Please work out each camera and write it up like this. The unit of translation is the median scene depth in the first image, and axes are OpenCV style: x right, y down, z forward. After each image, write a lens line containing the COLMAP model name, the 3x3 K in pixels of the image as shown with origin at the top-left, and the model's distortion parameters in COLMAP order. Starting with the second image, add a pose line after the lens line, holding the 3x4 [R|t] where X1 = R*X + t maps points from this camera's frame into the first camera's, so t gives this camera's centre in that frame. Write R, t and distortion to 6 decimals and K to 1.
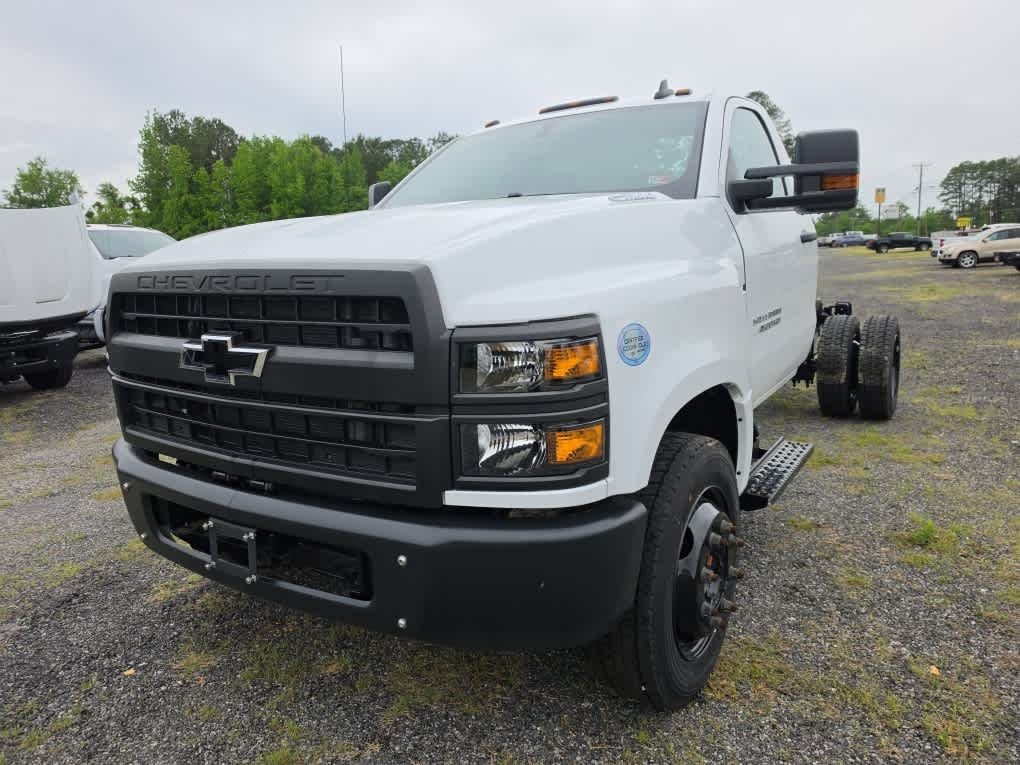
lens RADIAL K [[700.5, 0, 503.9], [0, 700.5, 381.0], [0, 0, 1]] dist [0.073624, -0.088682]
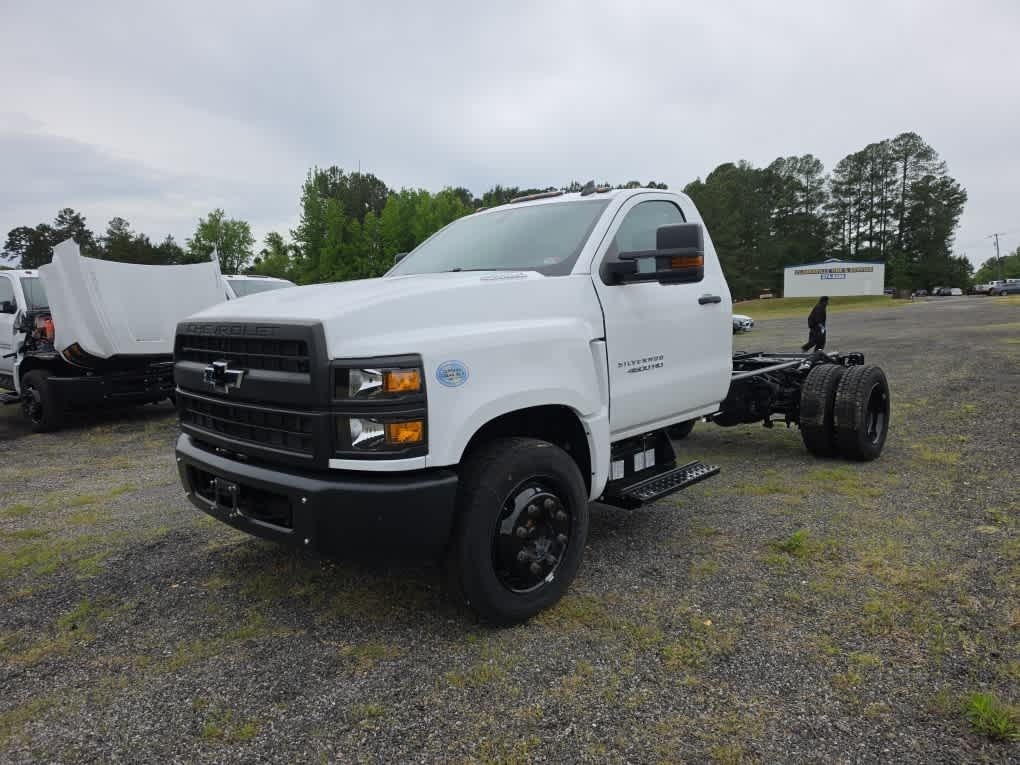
lens RADIAL K [[700.5, 0, 521.6], [0, 700.5, 385.8], [0, 0, 1]] dist [0.073624, -0.088682]
pose [[0.986181, 0.029904, -0.162950, 0.452397], [-0.038715, 0.997940, -0.051165, 0.038408], [0.161084, 0.056766, 0.985307, -0.407802]]
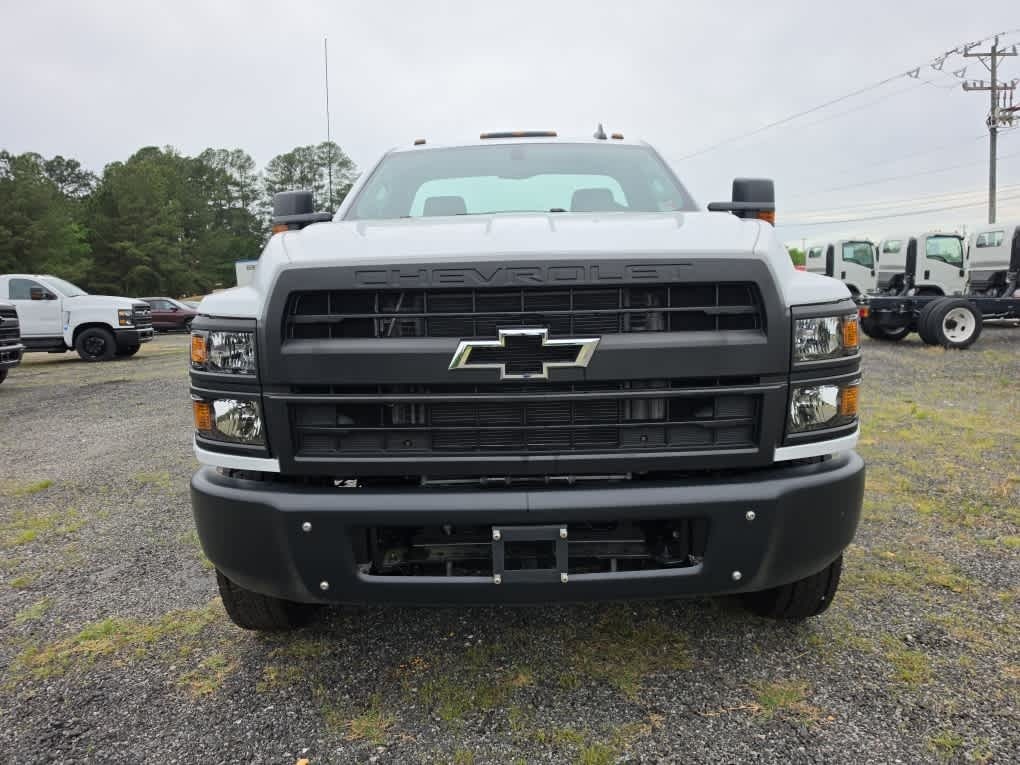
lens RADIAL K [[700.5, 0, 514.1], [0, 700.5, 392.1], [0, 0, 1]] dist [0.073624, -0.088682]
pose [[0.834962, -0.071267, 0.545673, -0.781761], [0.095085, 0.995349, -0.015499, 0.028642], [-0.542031, 0.064826, 0.837855, 0.177648]]
